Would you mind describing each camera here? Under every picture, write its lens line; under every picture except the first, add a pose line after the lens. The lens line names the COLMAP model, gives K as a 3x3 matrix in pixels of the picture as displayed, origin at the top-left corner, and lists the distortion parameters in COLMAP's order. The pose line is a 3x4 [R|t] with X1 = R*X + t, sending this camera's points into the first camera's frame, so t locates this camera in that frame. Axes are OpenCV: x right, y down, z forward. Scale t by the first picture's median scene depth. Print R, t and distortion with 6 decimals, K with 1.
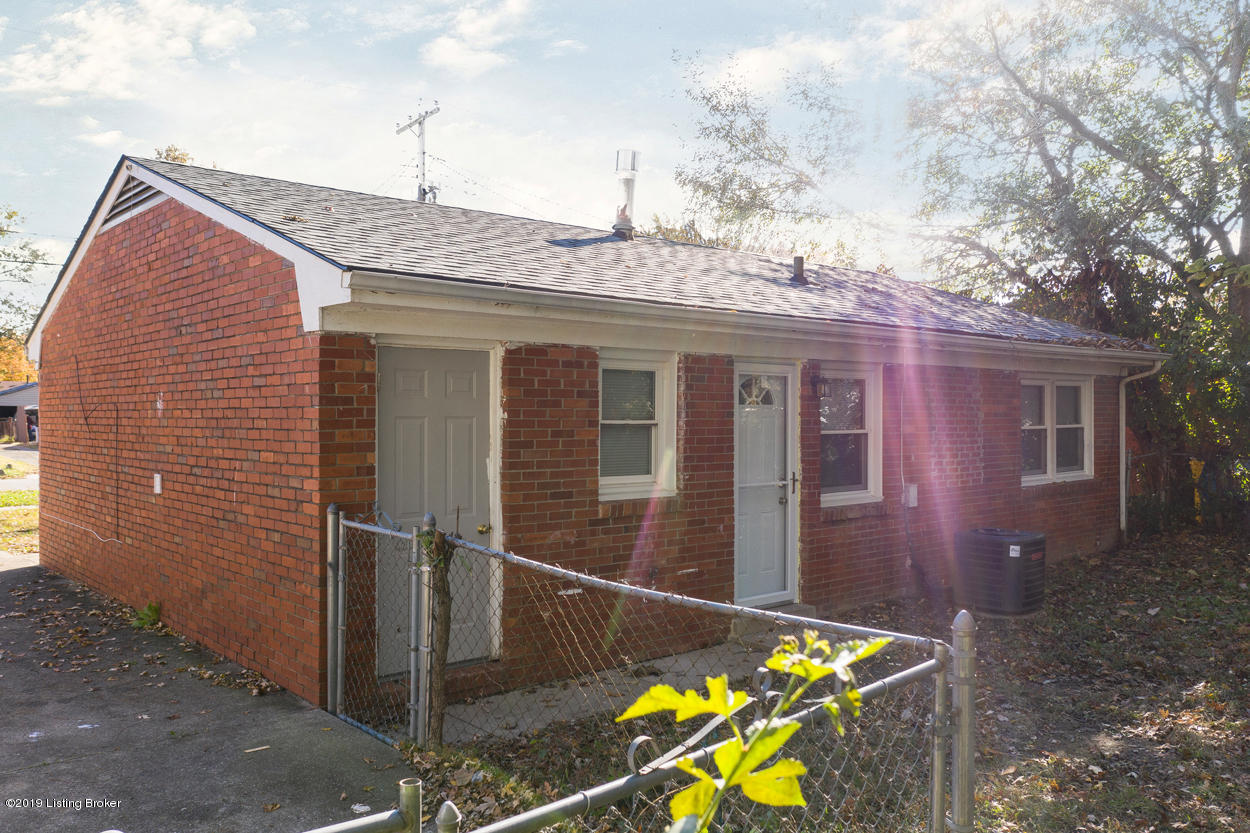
lens RADIAL K [[987.3, 0, 627.9], [0, 987.3, 413.0], [0, 0, 1]] dist [-0.009169, 0.003670]
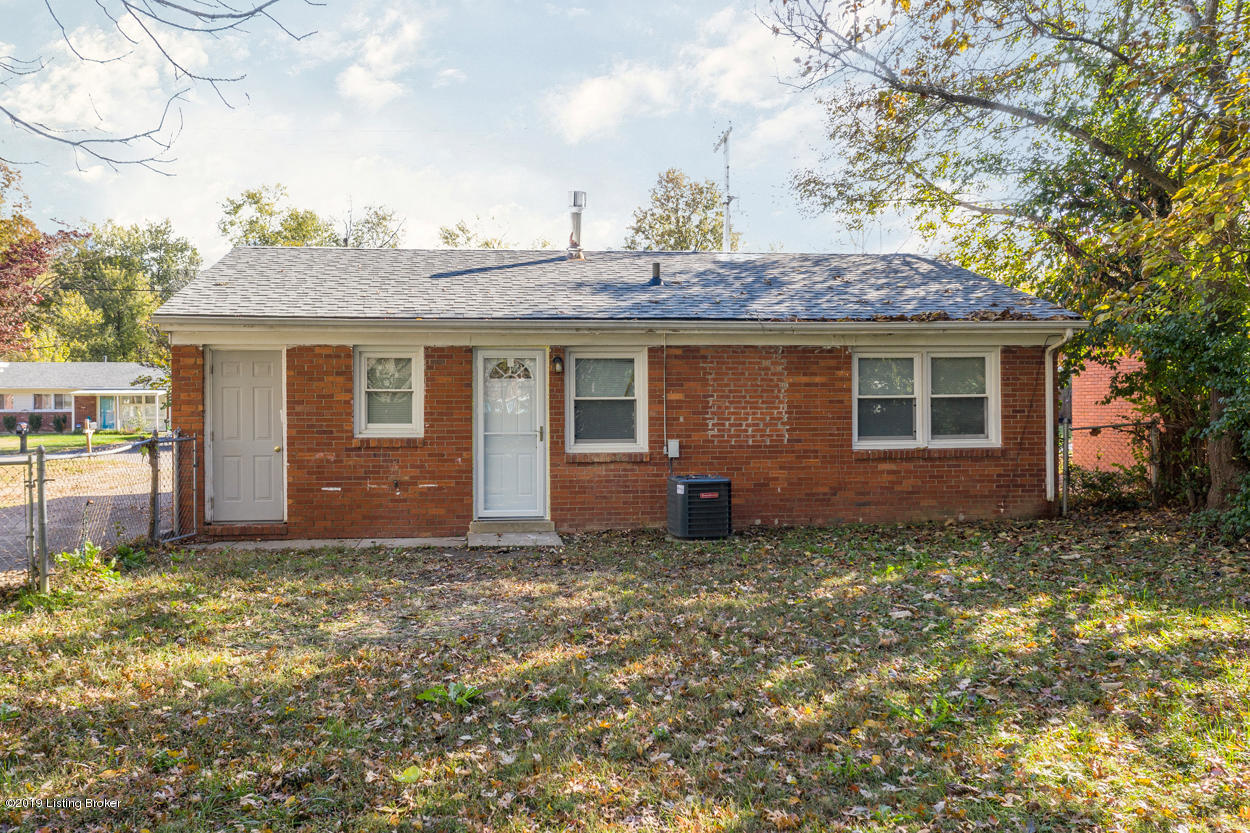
lens RADIAL K [[987.3, 0, 616.2], [0, 987.3, 408.7], [0, 0, 1]] dist [-0.009169, 0.003670]
pose [[0.823239, -0.000705, -0.567695, 1.081656], [0.004802, 0.999972, 0.005723, 0.028477], [0.567675, -0.007437, 0.823219, -0.102740]]
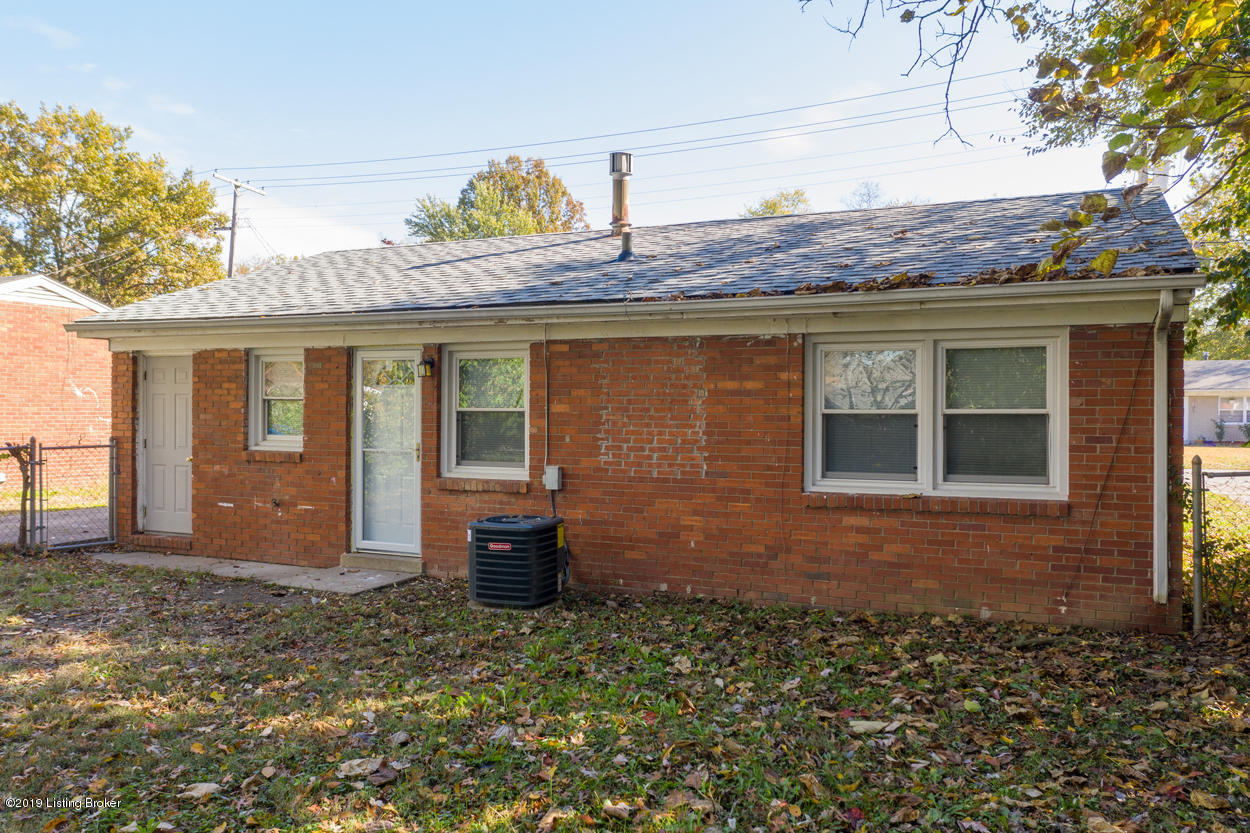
lens RADIAL K [[987.3, 0, 628.0], [0, 987.3, 418.6], [0, 0, 1]] dist [-0.009169, 0.003670]
pose [[0.414883, 0.013479, -0.909775, 1.346896], [-0.005149, 0.999909, 0.012466, 0.016739], [0.909860, -0.000487, 0.414914, 0.763440]]
